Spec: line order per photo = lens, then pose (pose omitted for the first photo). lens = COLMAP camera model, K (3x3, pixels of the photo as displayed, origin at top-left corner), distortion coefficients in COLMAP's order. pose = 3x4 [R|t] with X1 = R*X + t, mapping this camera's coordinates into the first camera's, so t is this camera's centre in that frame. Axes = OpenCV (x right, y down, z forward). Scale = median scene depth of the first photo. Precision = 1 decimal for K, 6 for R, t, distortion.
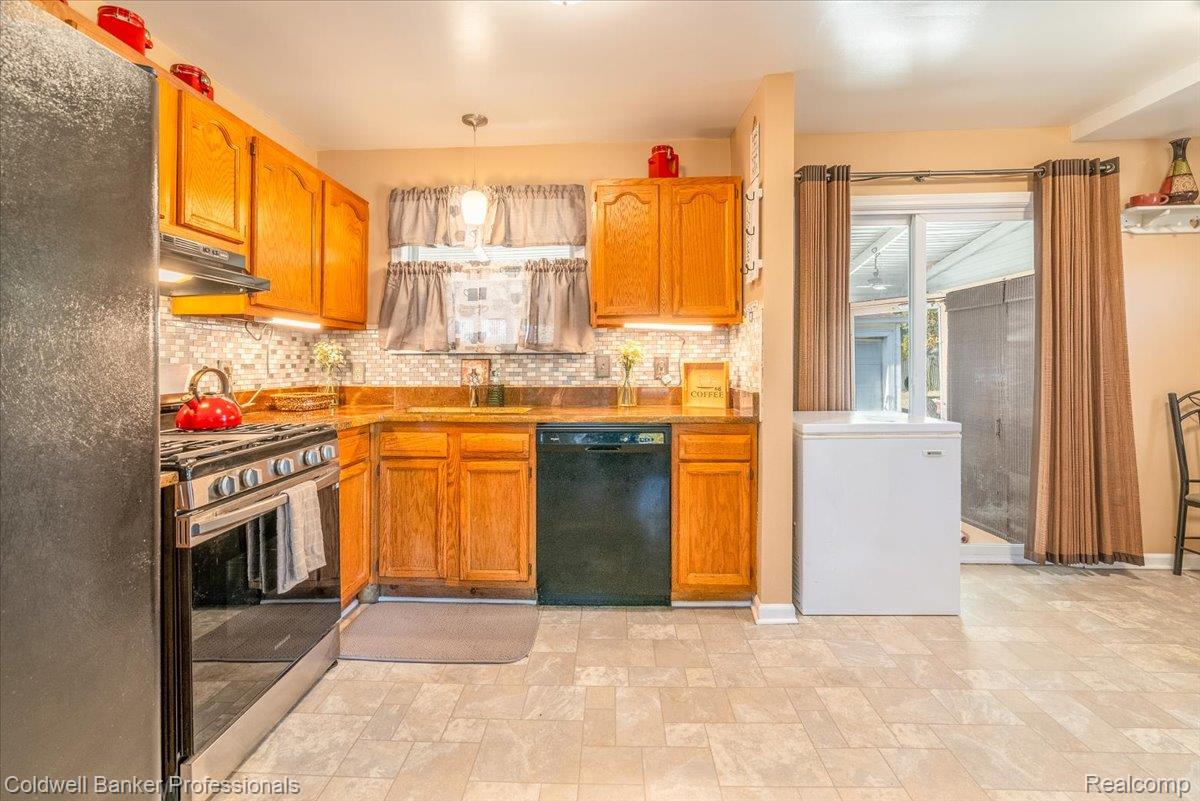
lens RADIAL K [[552.3, 0, 584.2], [0, 552.3, 358.5], [0, 0, 1]] dist [-0.000941, 0.000688]
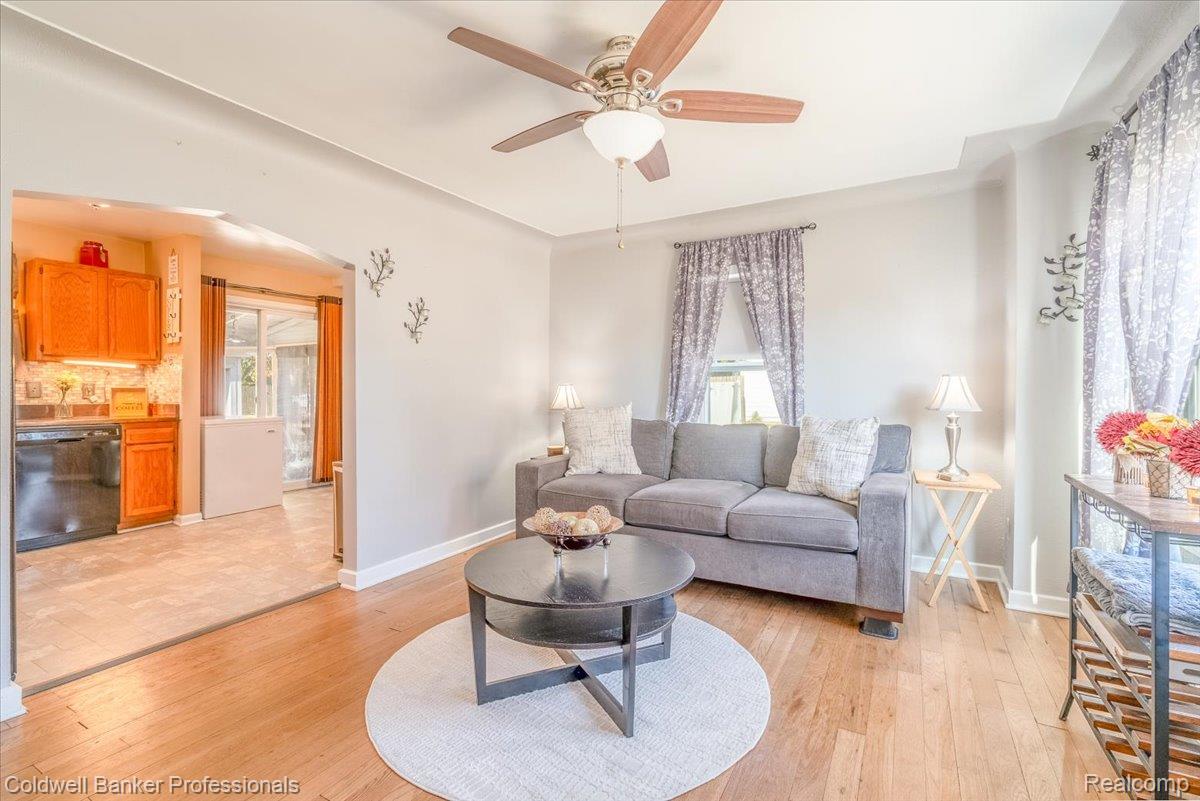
lens RADIAL K [[552.3, 0, 590.4], [0, 552.3, 402.1], [0, 0, 1]] dist [-0.000941, 0.000688]
pose [[0.460298, -0.011177, 0.887694, -0.590372], [-0.011632, 0.999759, 0.018620, 0.003970], [-0.887688, -0.018897, 0.460057, -0.916336]]
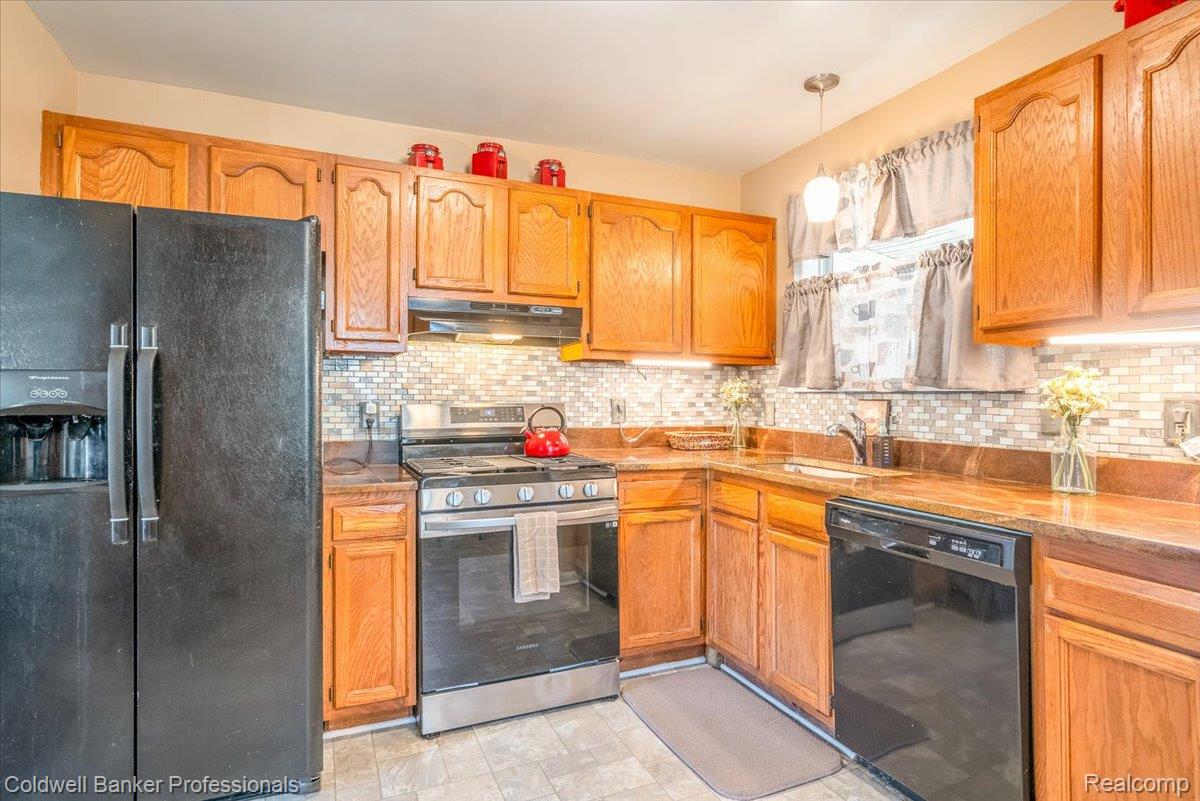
lens RADIAL K [[641.7, 0, 607.4], [0, 641.7, 393.5], [0, 0, 1]] dist [0.002739, 0.000458]
pose [[0.459509, 0.003628, -0.888165, 0.438718], [-0.000254, 0.999992, 0.003954, -0.011033], [0.888173, -0.001591, 0.459507, 0.330775]]
